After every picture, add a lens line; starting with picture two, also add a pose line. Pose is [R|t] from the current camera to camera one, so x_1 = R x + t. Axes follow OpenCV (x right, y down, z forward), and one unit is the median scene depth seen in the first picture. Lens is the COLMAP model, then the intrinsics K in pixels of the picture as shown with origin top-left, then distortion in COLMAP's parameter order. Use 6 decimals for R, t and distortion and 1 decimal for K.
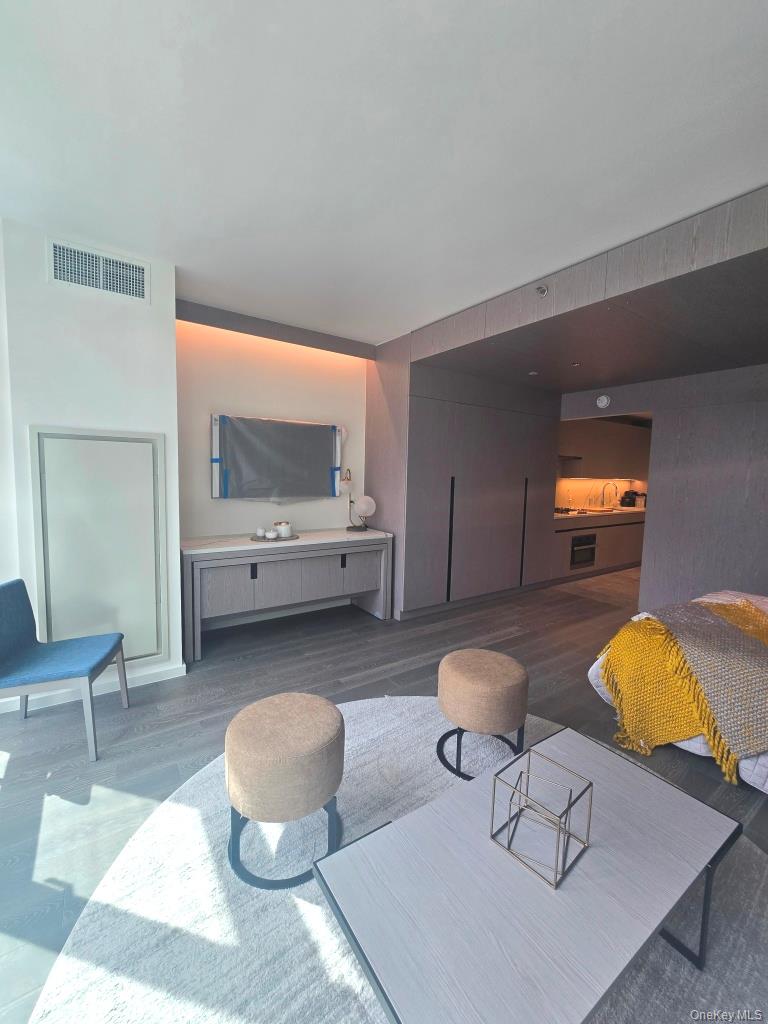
lens RADIAL K [[419.8, 0, 382.2], [0, 419.8, 507.2], [0, 0, 1]] dist [-0.000683, 0.000692]
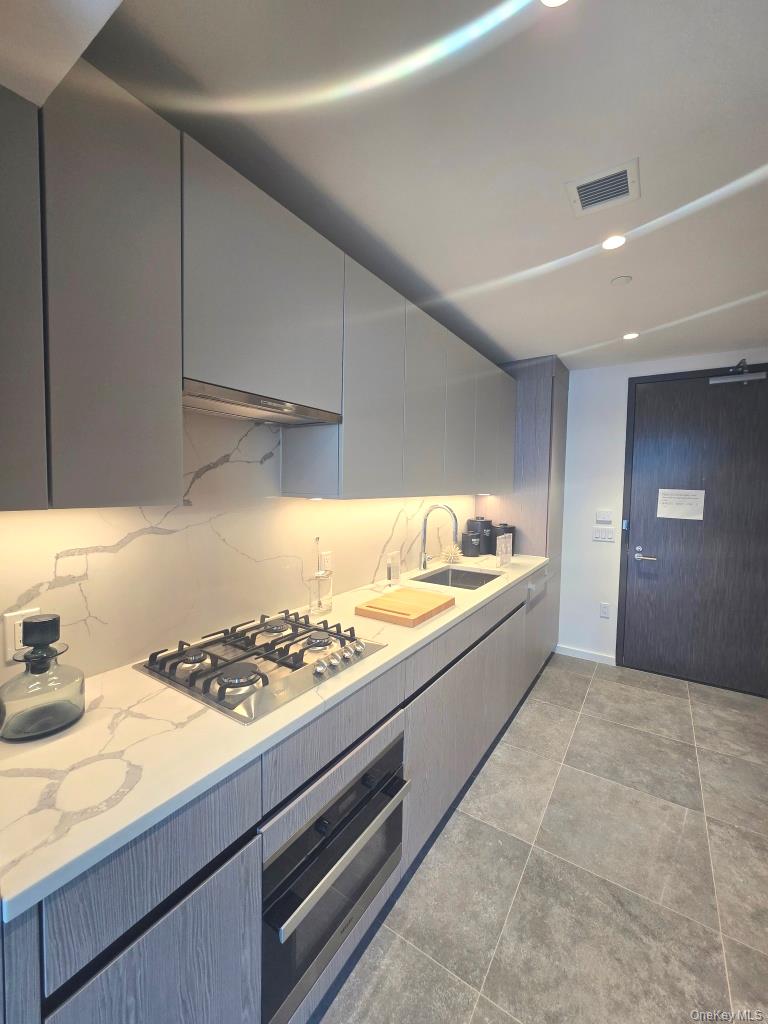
lens RADIAL K [[419.8, 0, 382.2], [0, 419.8, 507.2], [0, 0, 1]] dist [-0.000683, 0.000692]
pose [[0.925046, -0.033105, 0.378410, 0.342786], [0.041131, 0.999067, -0.013144, -0.050854], [-0.377622, 0.027723, 0.925545, 0.650286]]
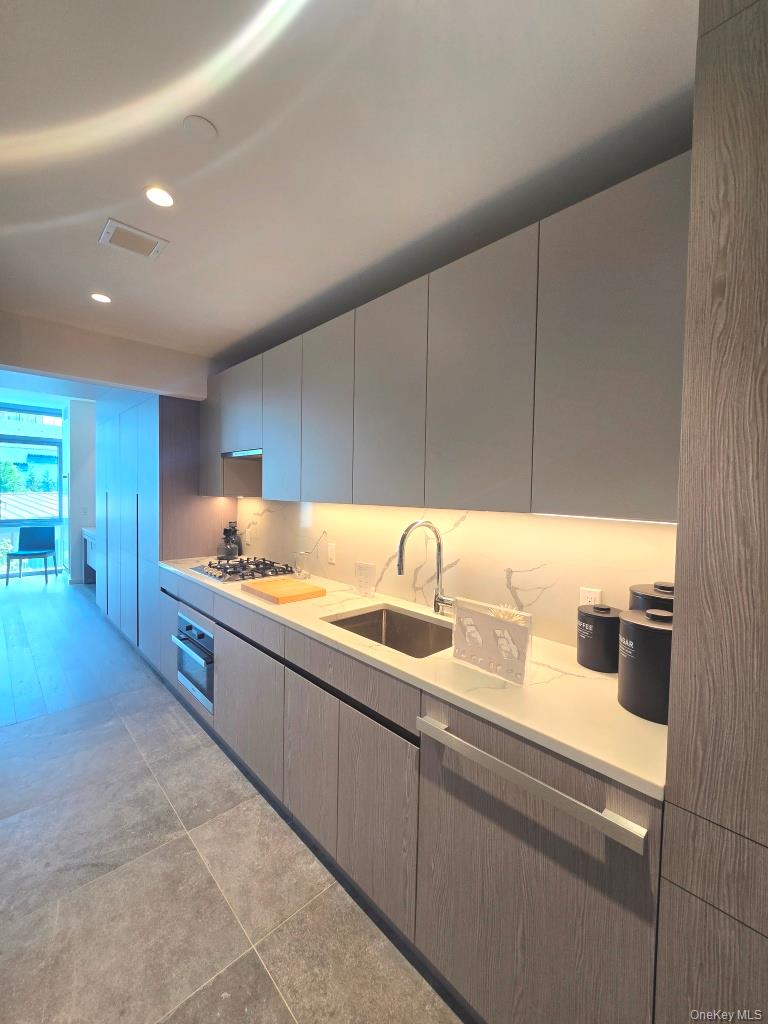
lens RADIAL K [[419.8, 0, 382.2], [0, 419.8, 507.2], [0, 0, 1]] dist [-0.000683, 0.000692]
pose [[0.159809, 0.011601, -0.987080, 0.767205], [-0.099378, 0.995040, -0.004395, -0.060103], [0.982133, 0.098796, 0.160170, 0.898627]]
